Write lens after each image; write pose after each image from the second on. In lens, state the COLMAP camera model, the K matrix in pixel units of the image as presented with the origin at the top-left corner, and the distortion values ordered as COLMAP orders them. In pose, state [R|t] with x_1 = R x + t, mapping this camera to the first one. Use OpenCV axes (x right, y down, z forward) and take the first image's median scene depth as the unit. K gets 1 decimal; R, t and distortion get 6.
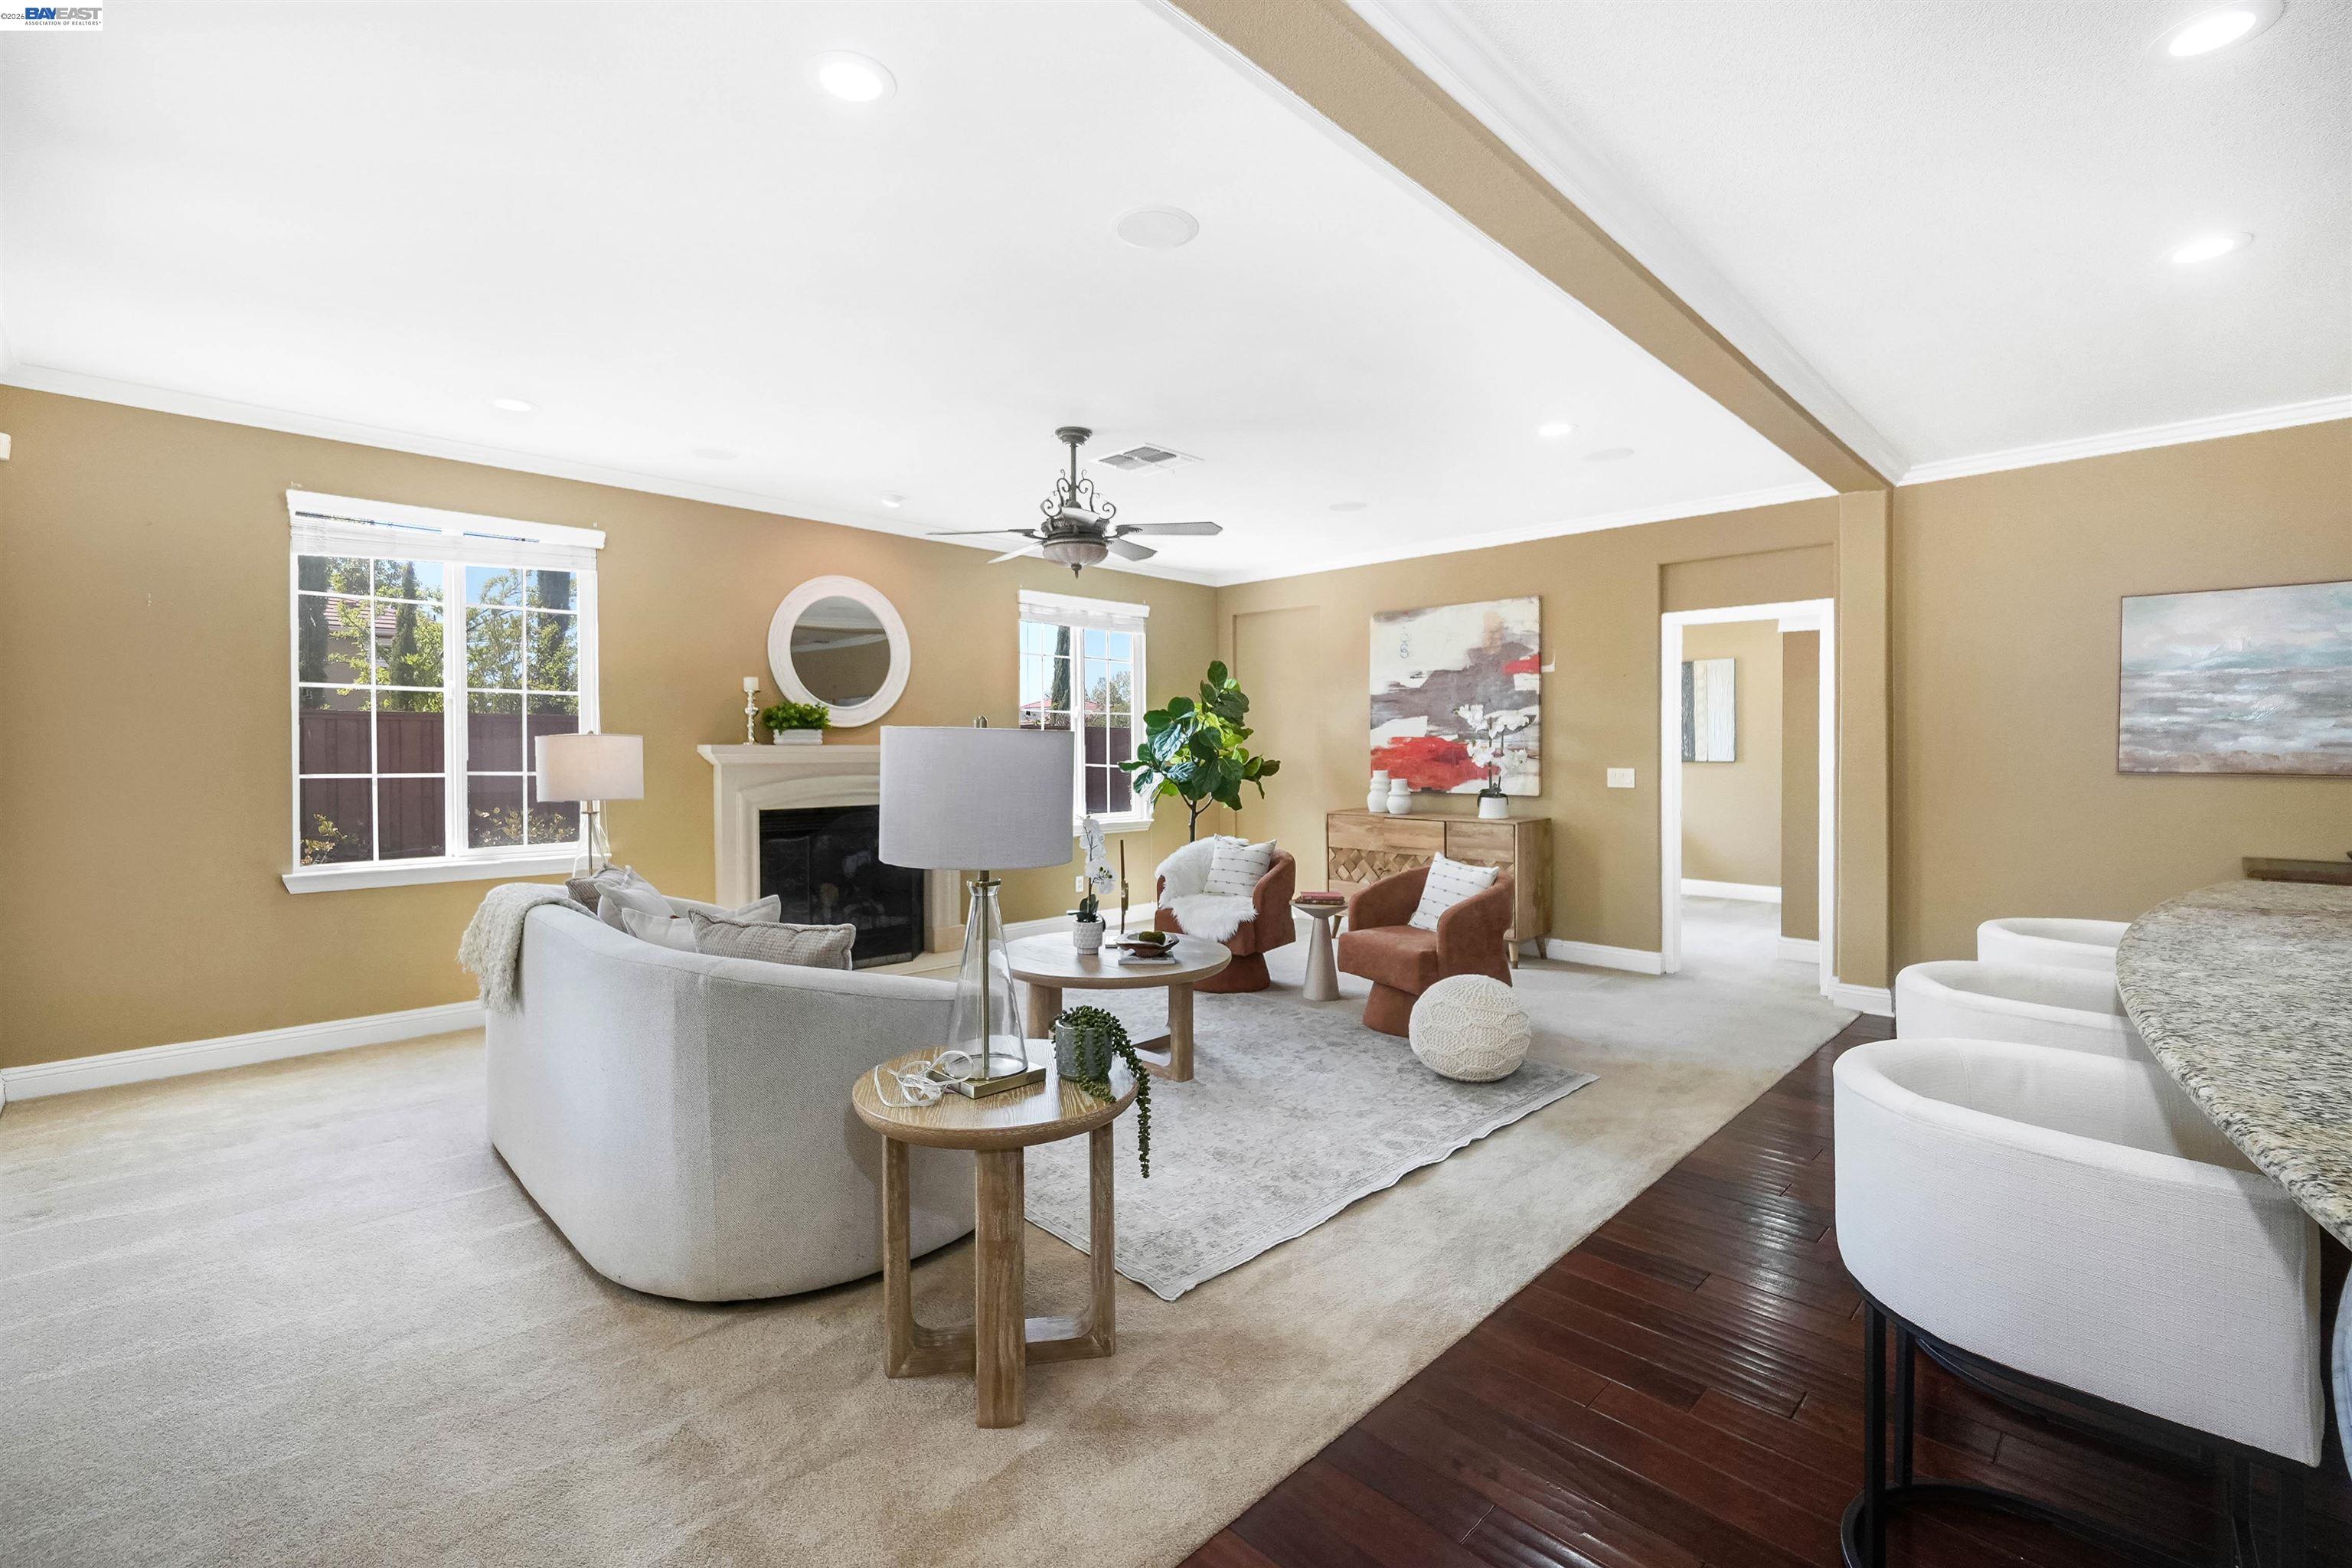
lens RADIAL K [[1032.1, 0, 1170.9], [0, 1032.1, 774.6], [0, 0, 1]] dist [0.024900, 0.000166]
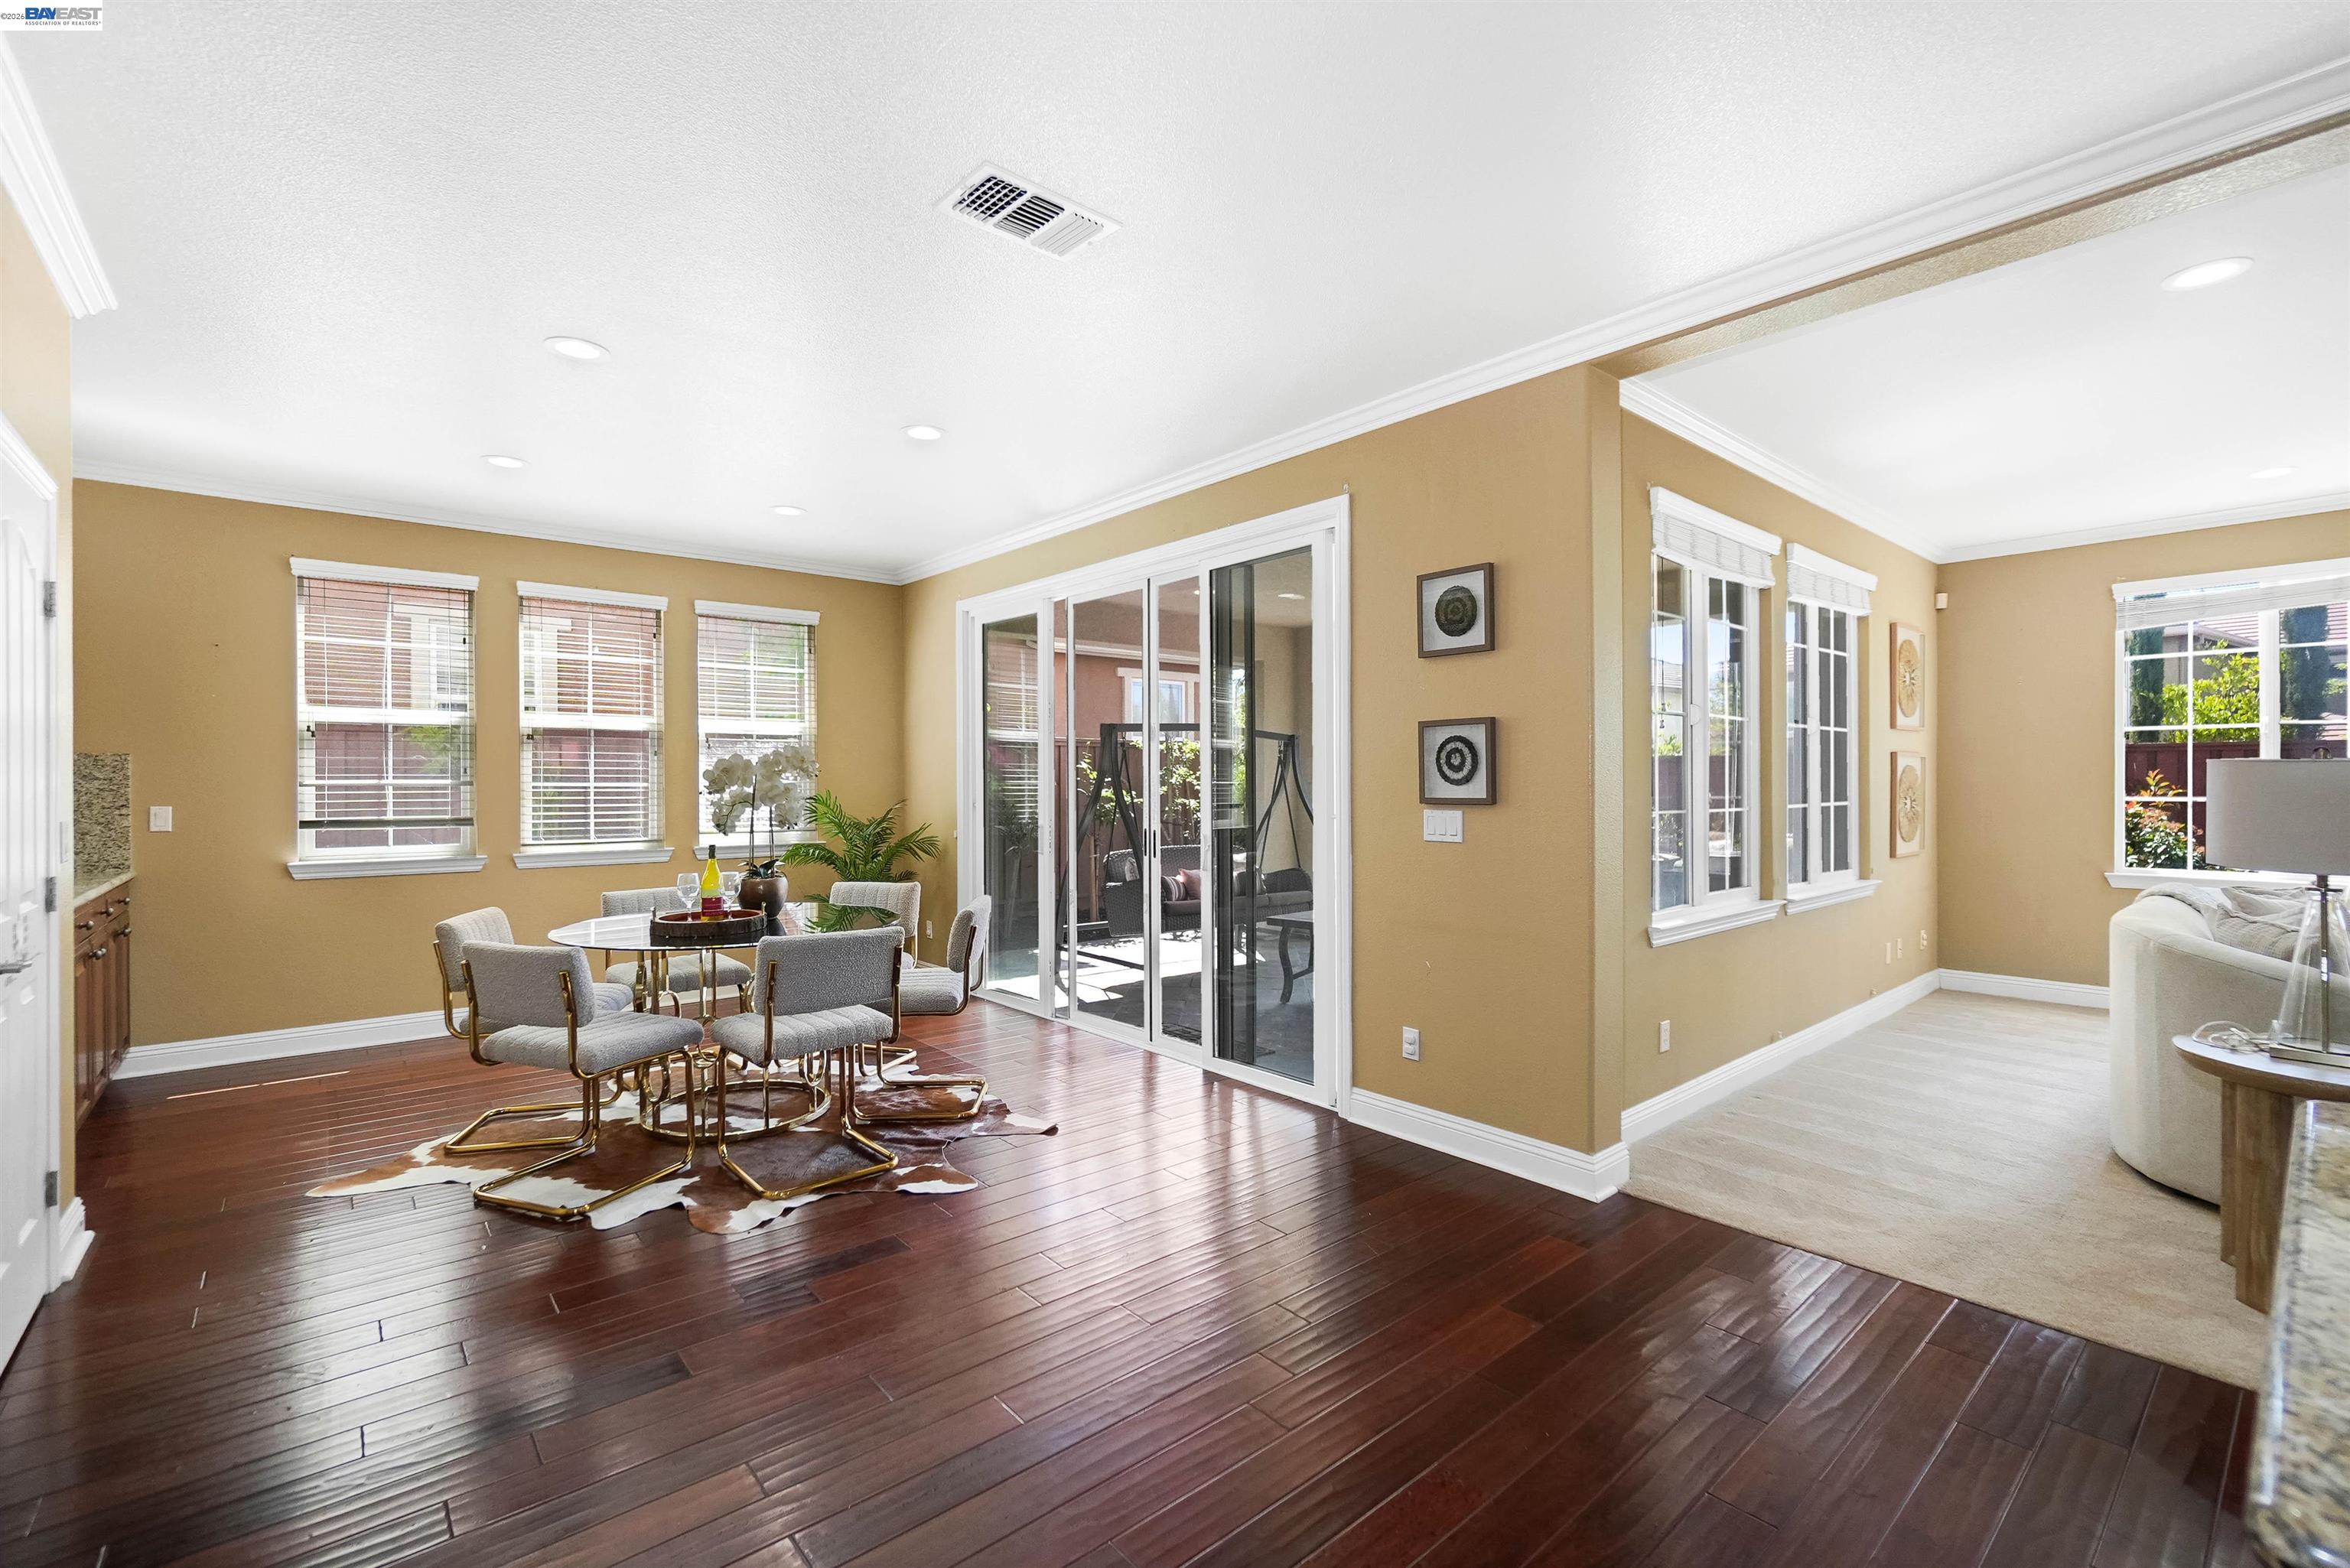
lens RADIAL K [[1028.1, 0, 1162.0], [0, 1028.1, 751.9], [0, 0, 1]] dist [-0.001757, -0.000077]
pose [[-0.075185, -0.036864, -0.996488, 0.346300], [-0.017344, 0.999214, -0.035657, 0.005997], [0.997019, 0.014602, -0.075765, -0.066934]]
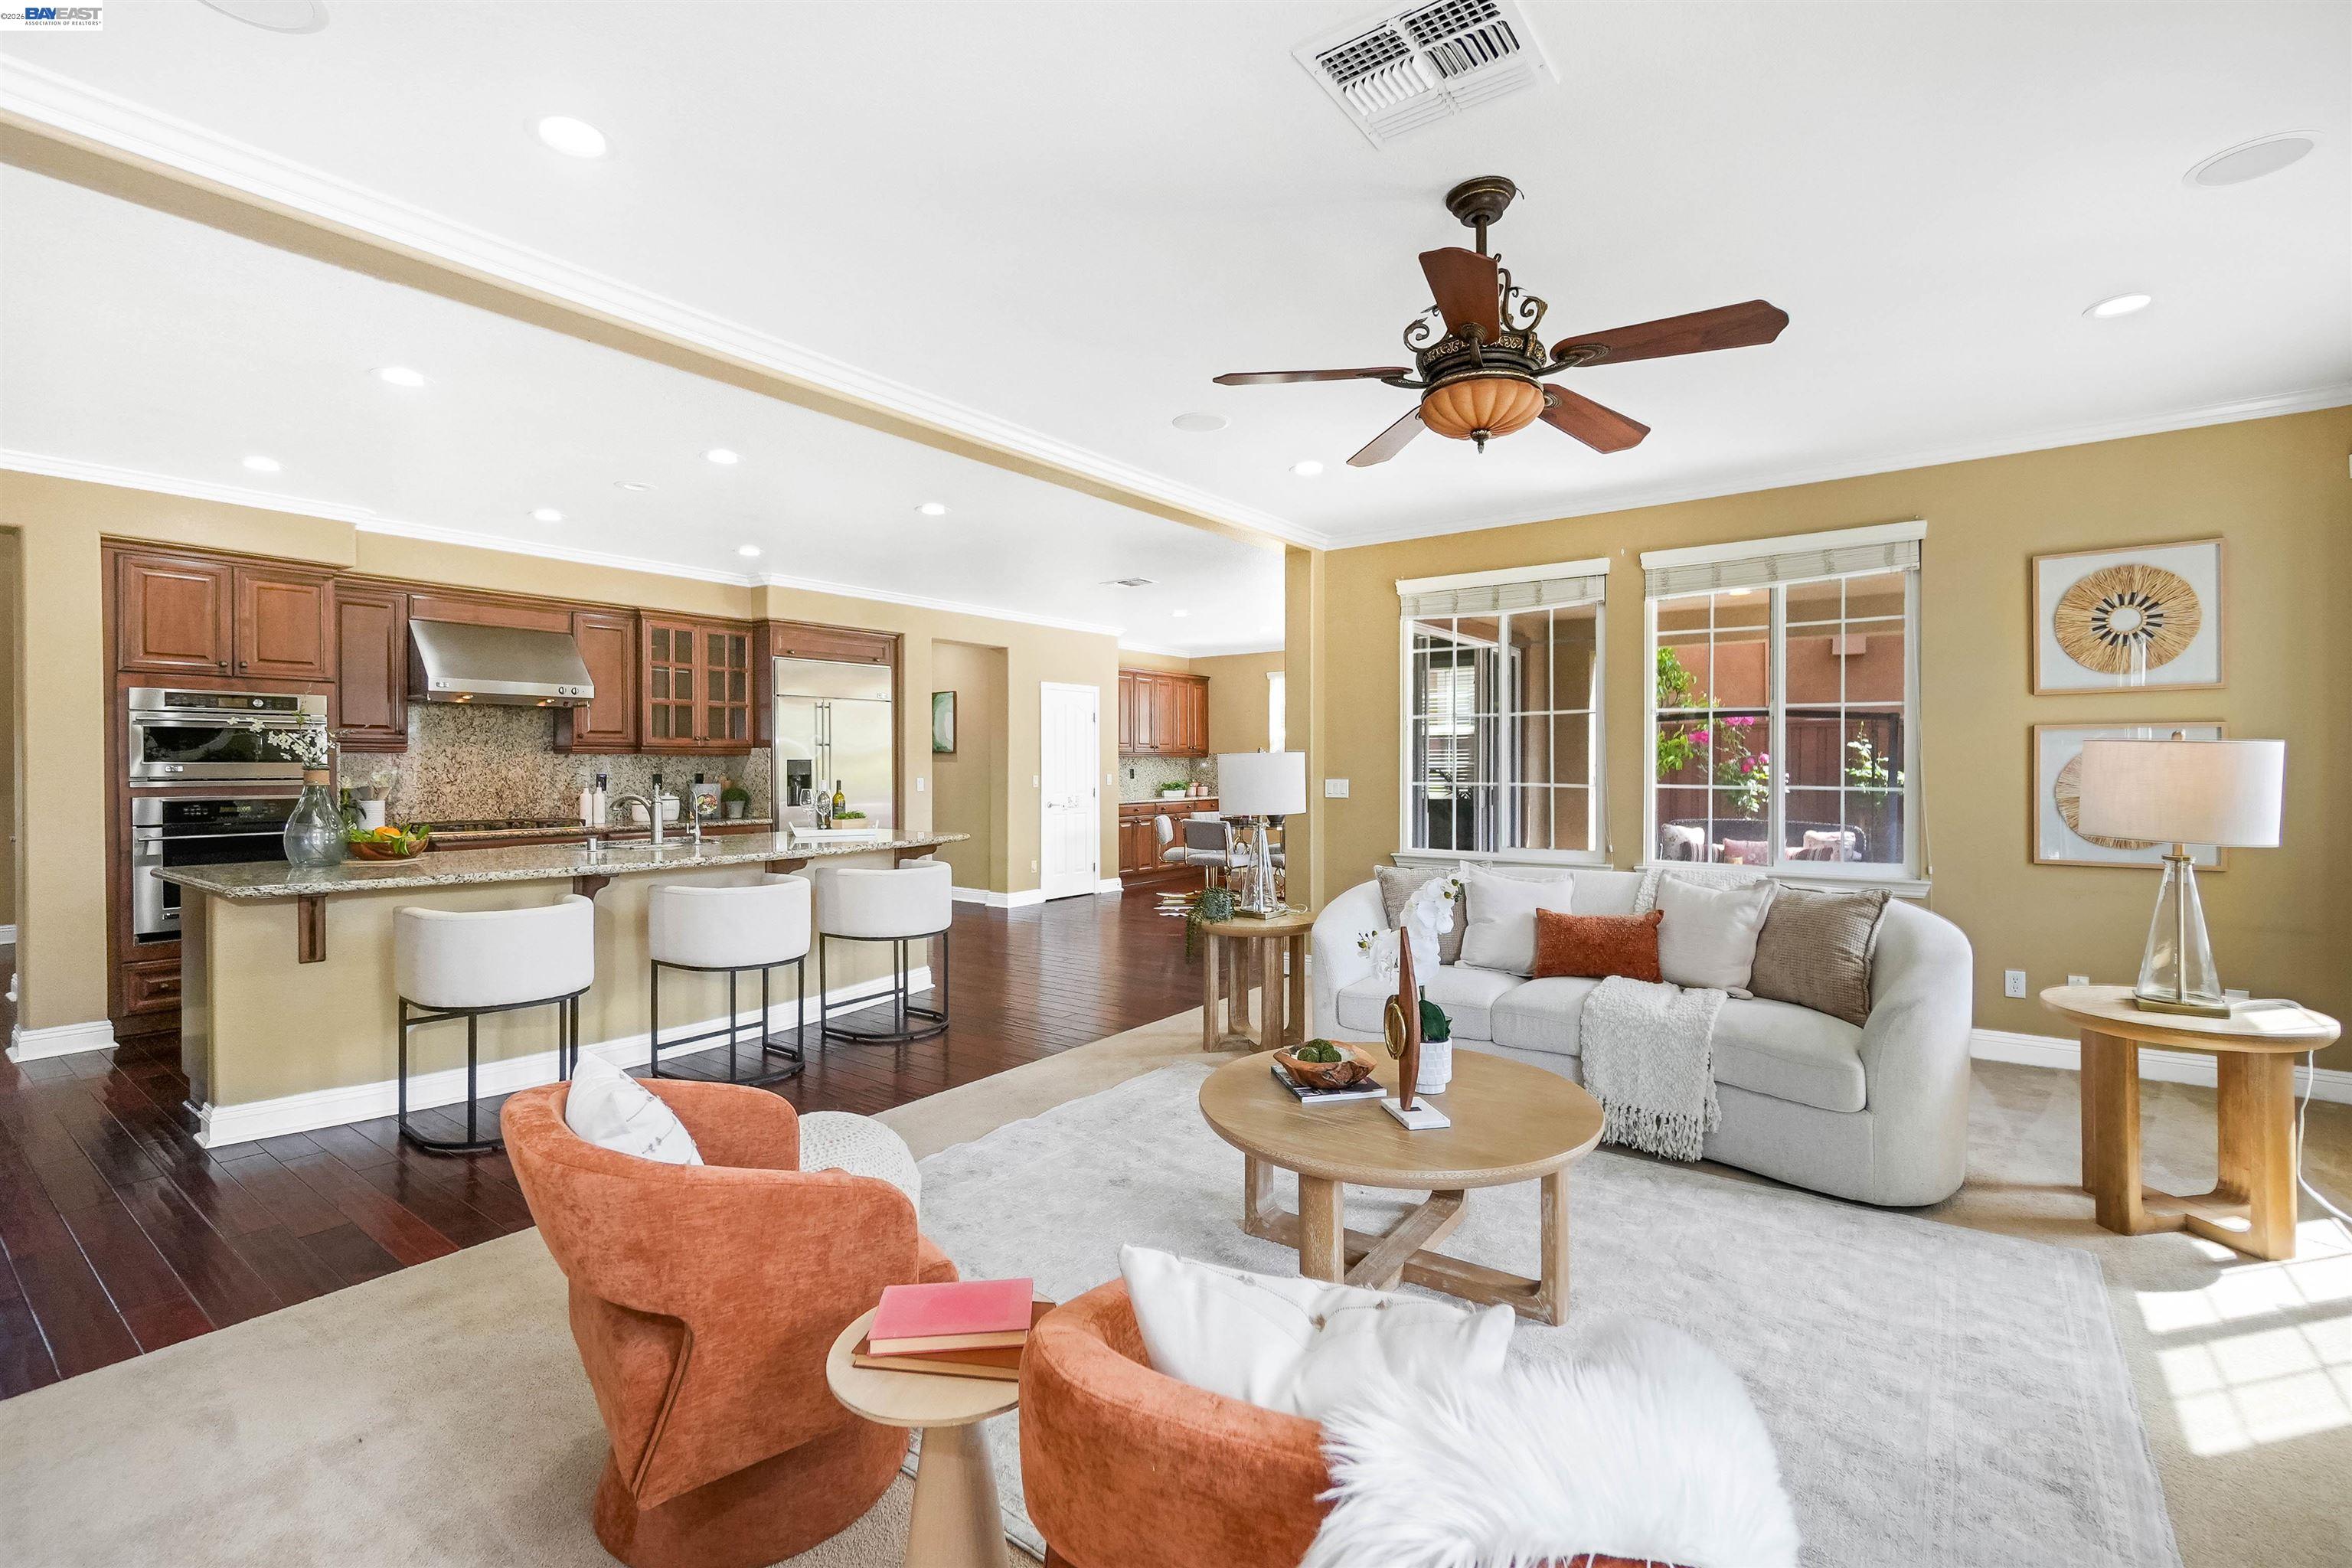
lens RADIAL K [[1037.9, 0, 1177.3], [0, 1037.9, 758.4], [0, 0, 1]] dist [-0.001495, 0.000221]
pose [[-0.989487, -0.001577, -0.144611, 0.094184], [-0.003775, 0.999881, 0.014930, -0.022153], [0.144570, 0.015319, -0.989376, 1.022140]]
